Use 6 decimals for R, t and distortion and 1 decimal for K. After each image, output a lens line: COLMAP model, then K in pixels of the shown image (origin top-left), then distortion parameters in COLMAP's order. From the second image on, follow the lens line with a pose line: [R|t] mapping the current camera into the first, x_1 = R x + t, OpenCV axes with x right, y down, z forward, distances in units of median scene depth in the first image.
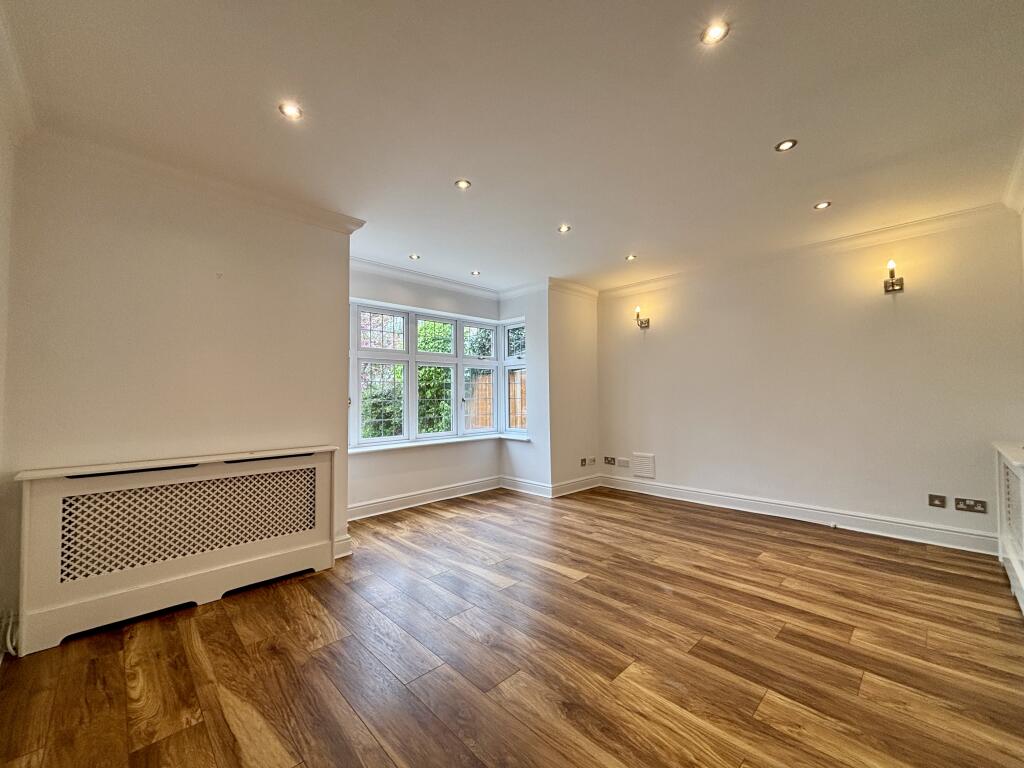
lens RADIAL K [[413.8, 0, 512.6], [0, 413.8, 387.4], [0, 0, 1]] dist [0.004780, 0.000867]
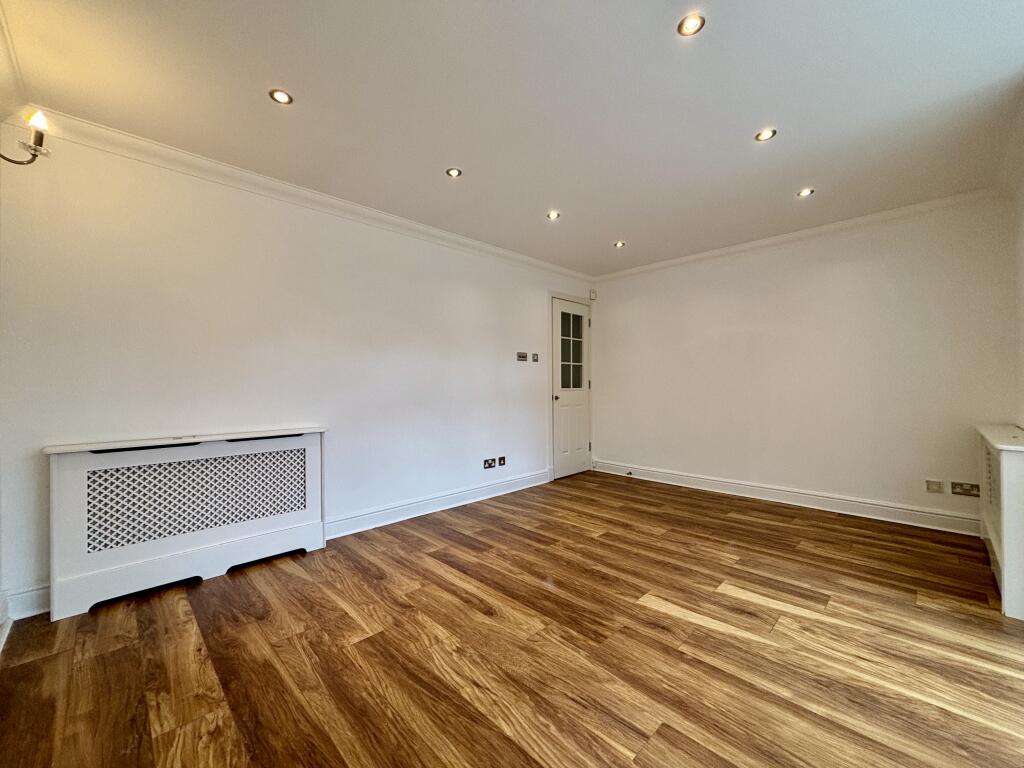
lens RADIAL K [[413.8, 0, 512.5], [0, 413.8, 383.4], [0, 0, 1]] dist [0.004780, 0.000867]
pose [[-0.999862, 0.014195, -0.008661, 0.426944], [0.014404, 0.999595, -0.024539, 0.050540], [0.008309, -0.024661, -0.999661, 1.820264]]
